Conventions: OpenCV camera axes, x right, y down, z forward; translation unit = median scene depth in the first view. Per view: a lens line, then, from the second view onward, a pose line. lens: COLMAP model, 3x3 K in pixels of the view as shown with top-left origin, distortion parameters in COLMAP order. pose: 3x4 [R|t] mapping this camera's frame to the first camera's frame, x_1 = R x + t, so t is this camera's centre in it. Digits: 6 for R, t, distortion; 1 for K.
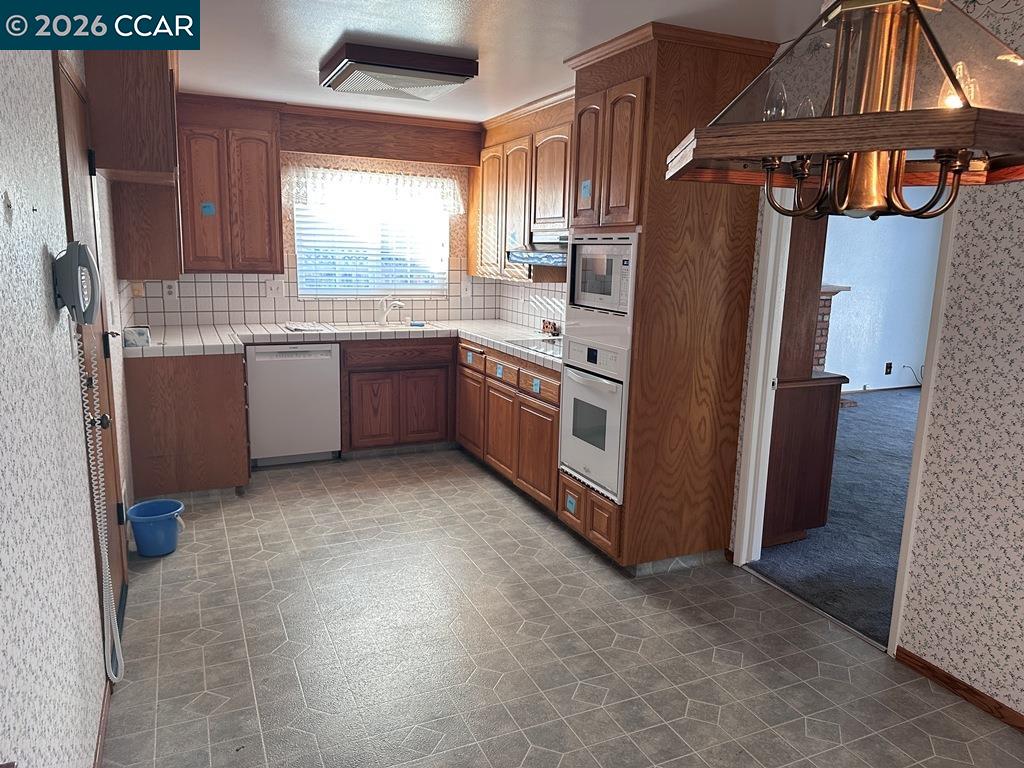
lens RADIAL K [[710.3, 0, 517.0], [0, 710.3, 384.2], [0, 0, 1]] dist [0.062711, -0.070647]
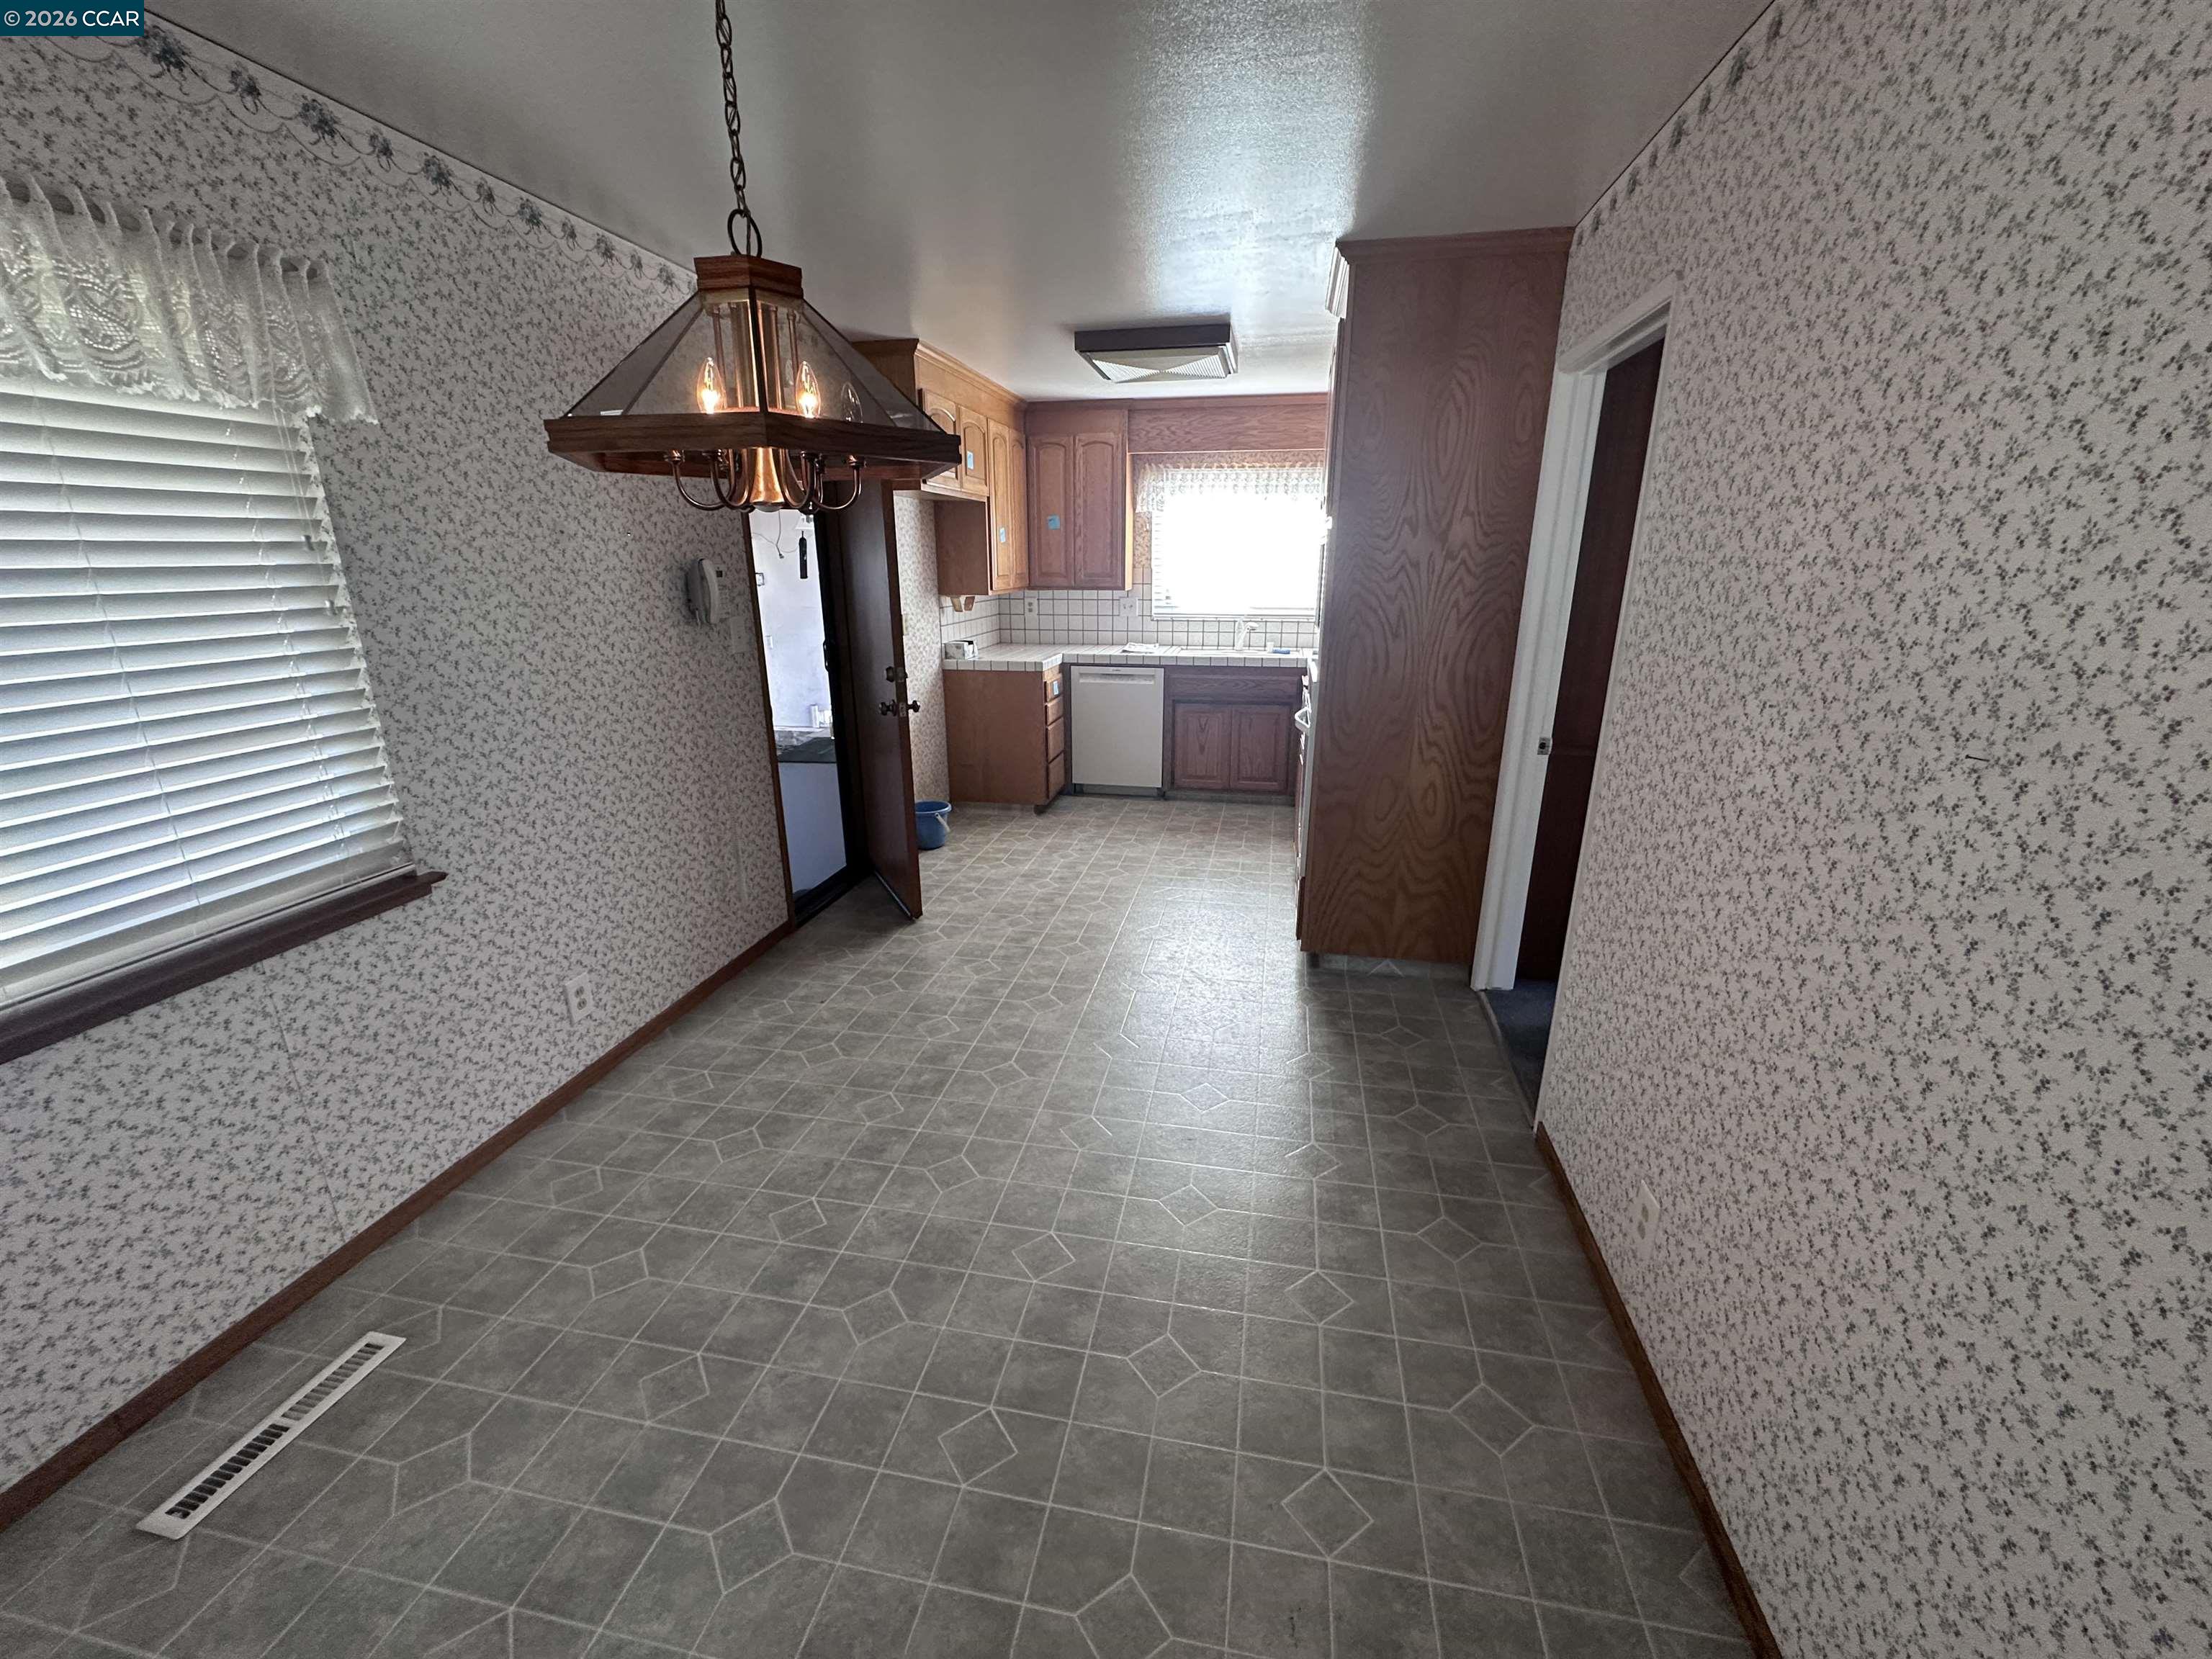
lens RADIAL K [[883.9, 0, 1109.4], [0, 883.9, 836.1], [0, 0, 1]] dist [-0.005640, 0.001177]
pose [[0.810419, 0.153178, -0.565472, 0.411521], [-0.089040, 0.986205, 0.139539, 0.002725], [0.579045, -0.062735, 0.812878, 0.043977]]
